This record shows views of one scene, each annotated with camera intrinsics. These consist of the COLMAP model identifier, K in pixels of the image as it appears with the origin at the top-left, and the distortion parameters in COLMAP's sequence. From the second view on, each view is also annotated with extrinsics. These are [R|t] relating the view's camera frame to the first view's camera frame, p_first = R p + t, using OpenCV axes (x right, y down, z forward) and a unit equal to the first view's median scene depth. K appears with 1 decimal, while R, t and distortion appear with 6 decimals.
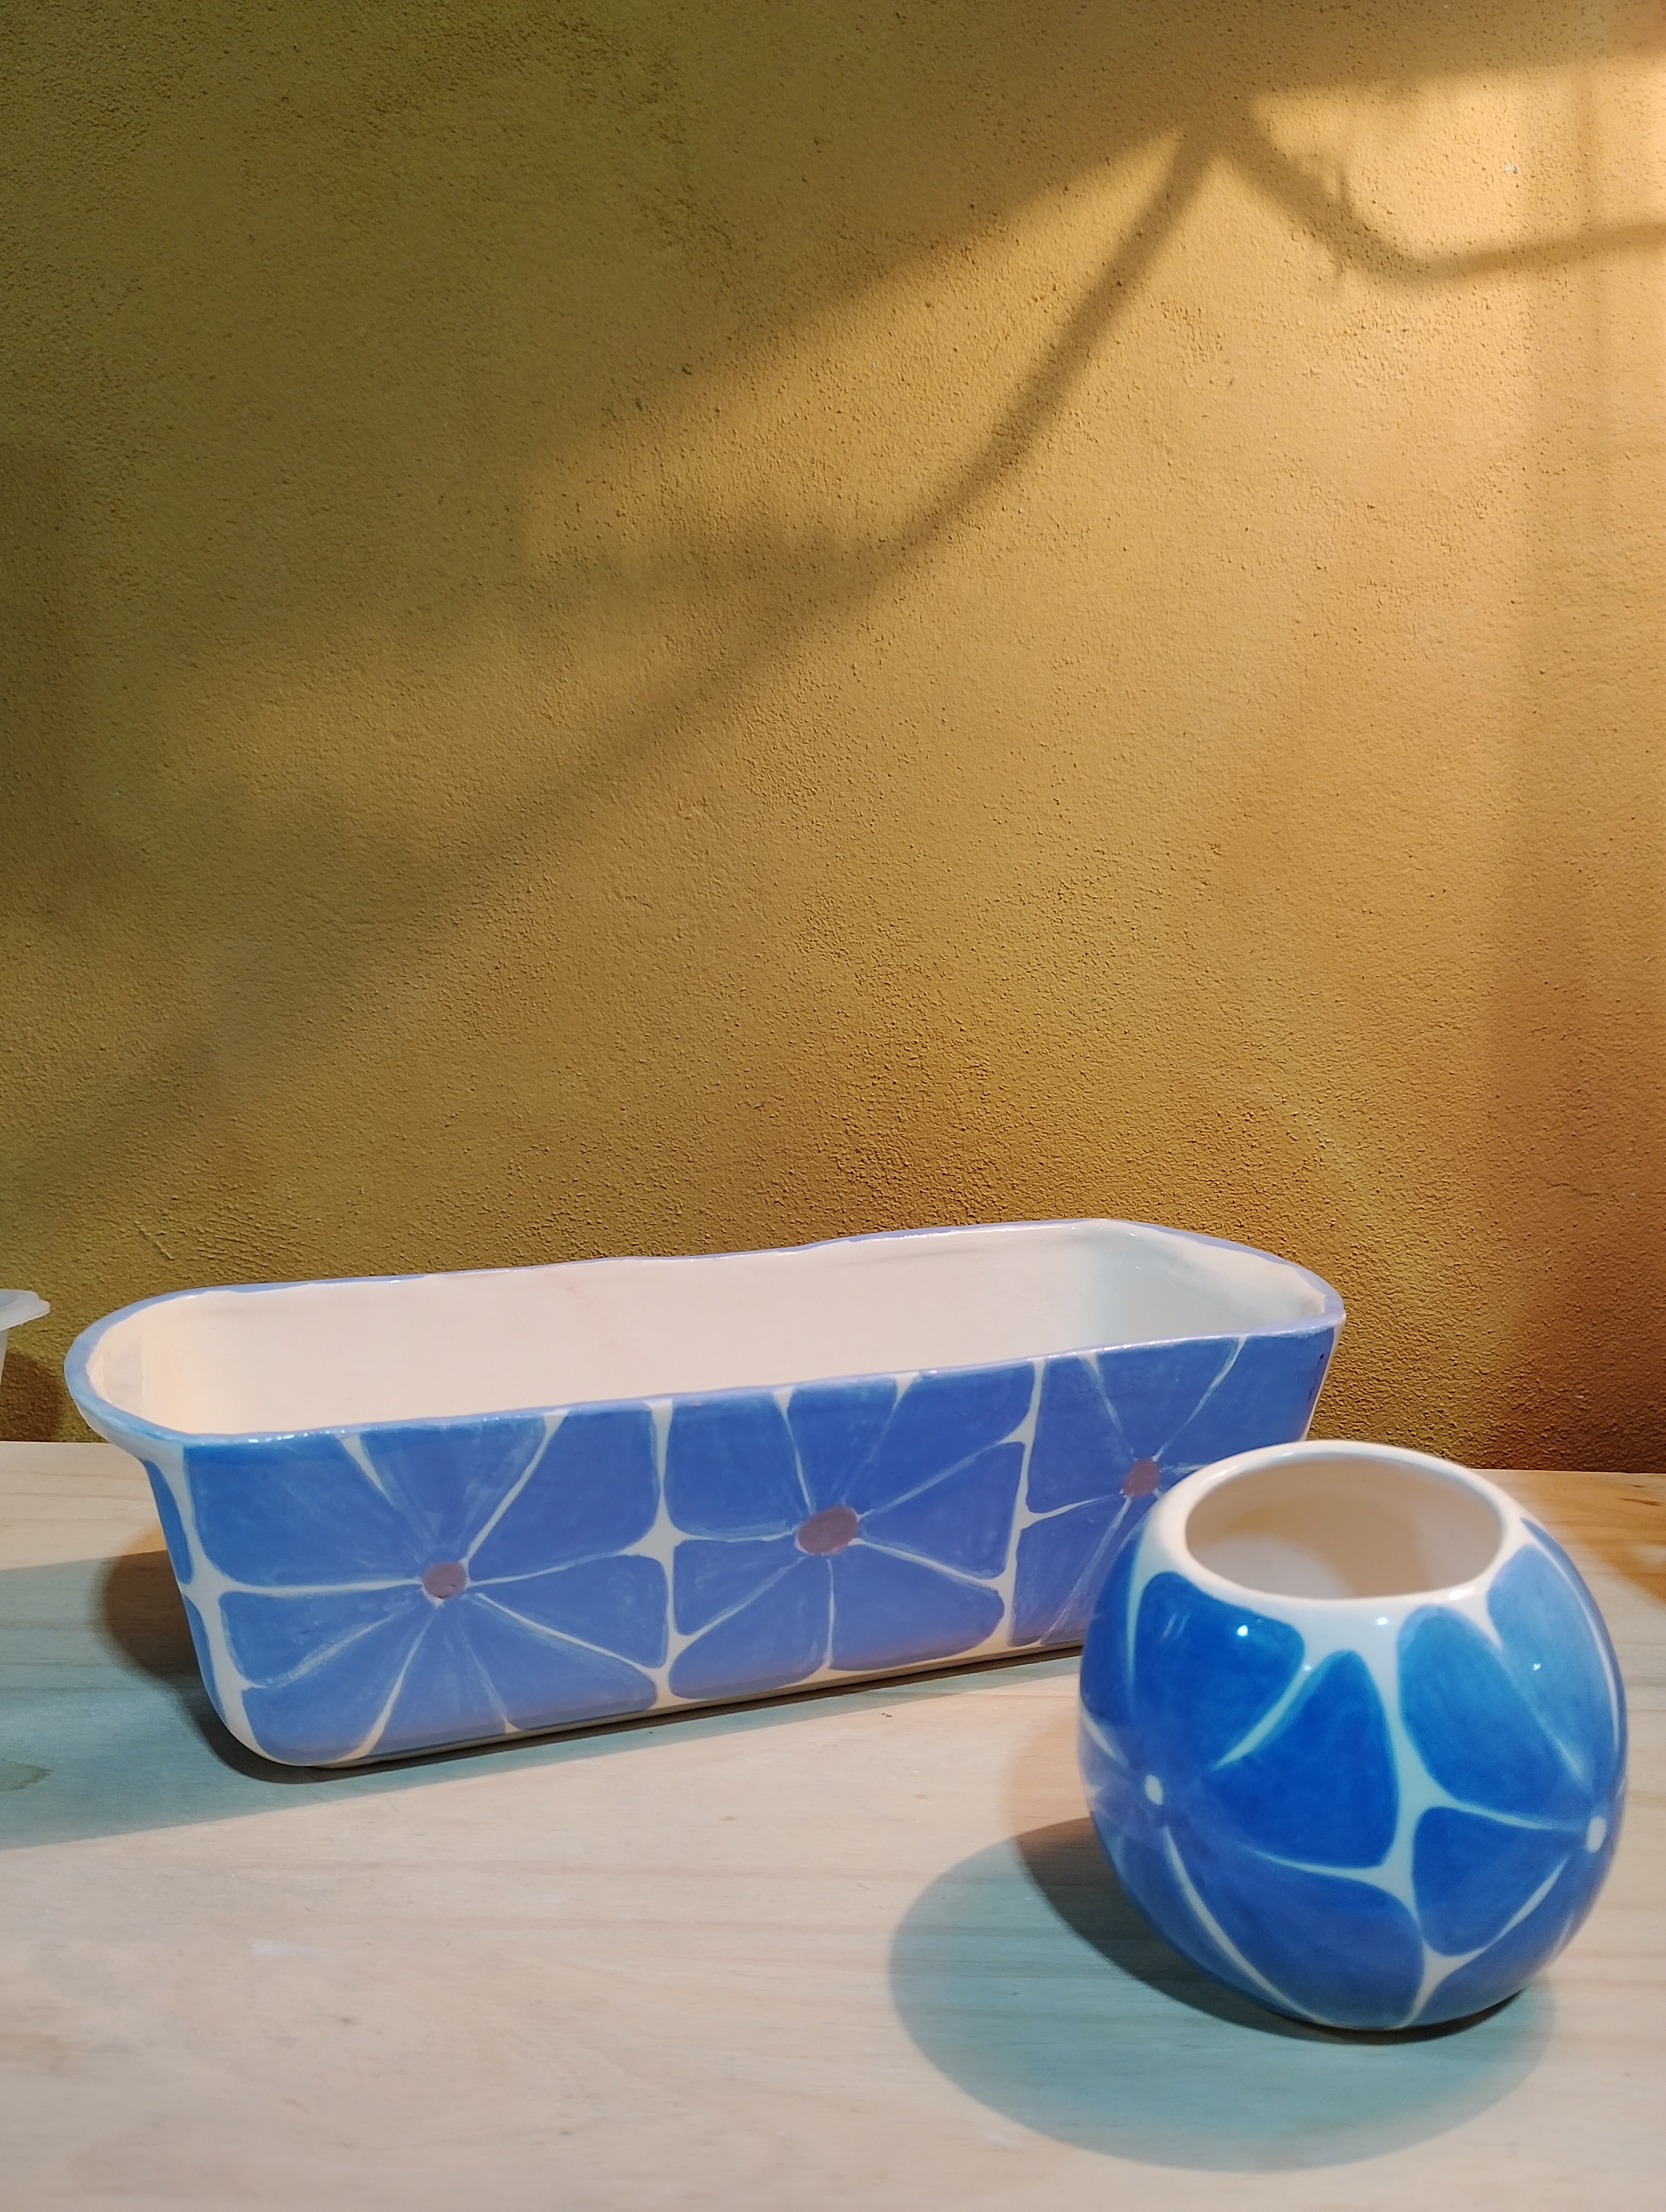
lens RADIAL K [[1890.9, 0, 794.1], [0, 1890.9, 1077.4], [0, 0, 1]] dist [0.052690, -0.098692]
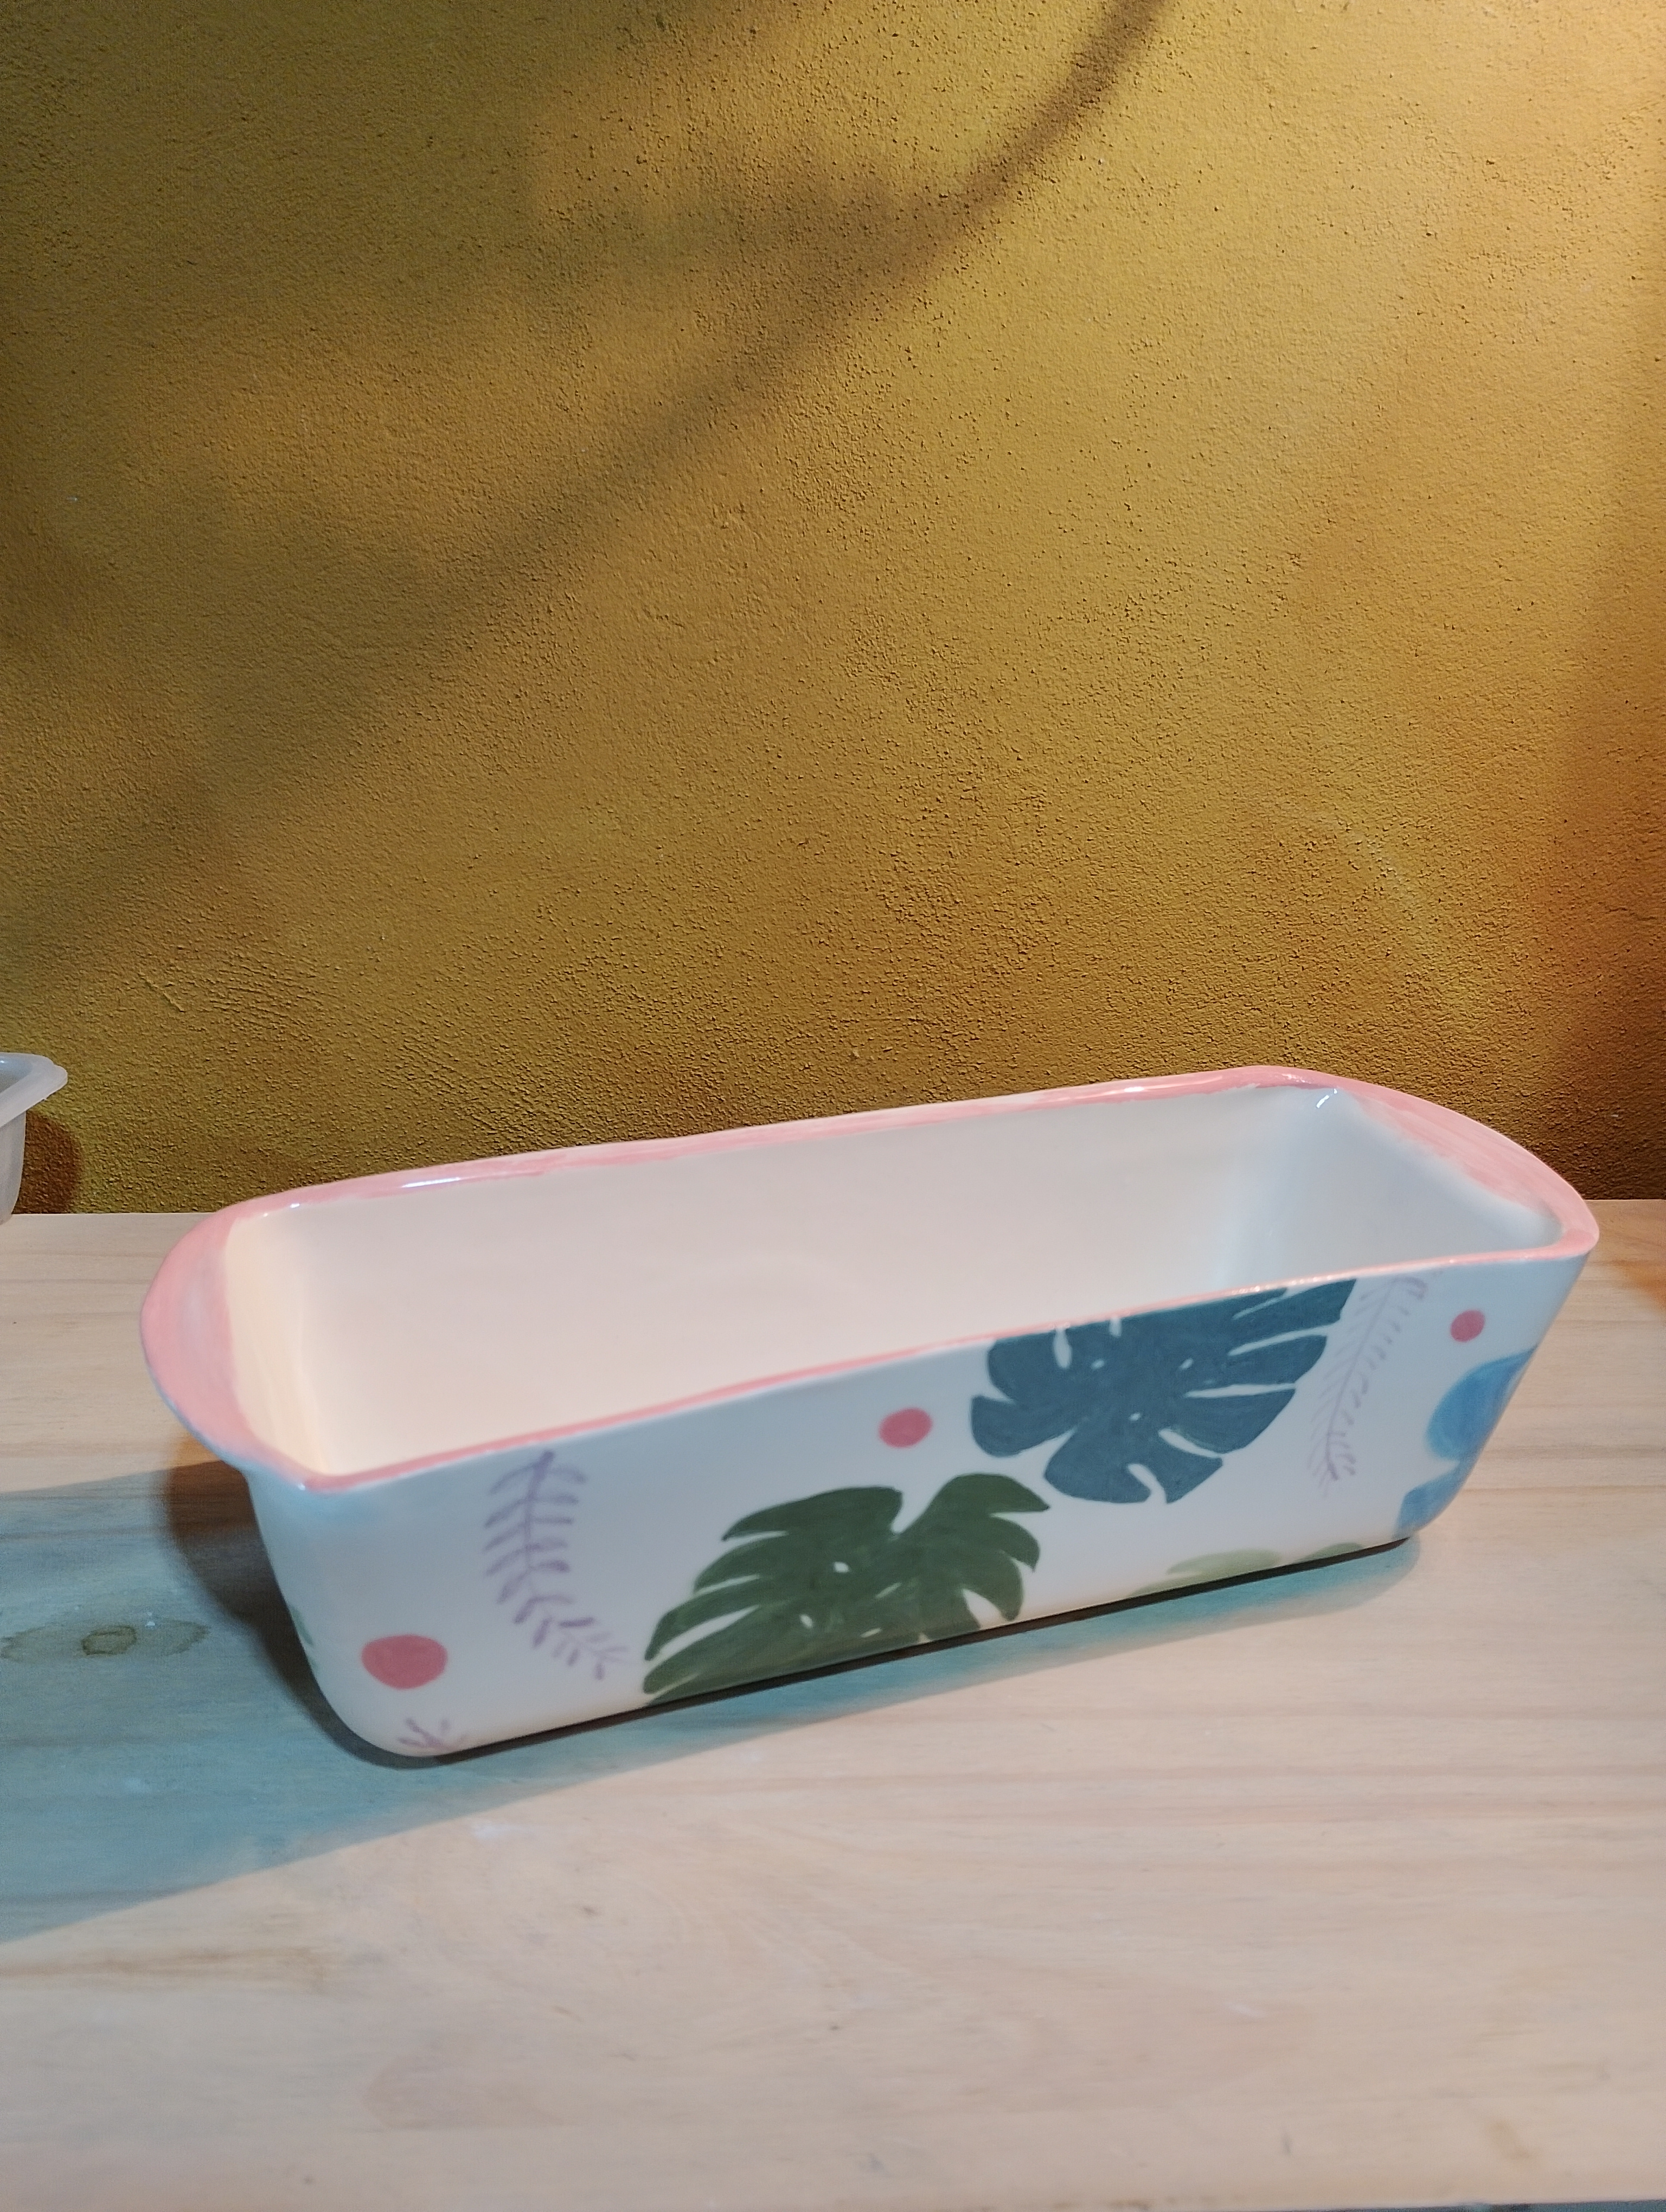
lens RADIAL K [[1890.9, 0, 803.3], [0, 1890.9, 1124.3], [0, 0, 1]] dist [0.052690, -0.098692]
pose [[0.997548, -0.027845, 0.064208, -0.084596], [0.011335, 0.969610, 0.244392, -0.081268], [-0.069062, -0.243064, 0.967549, 0.048648]]
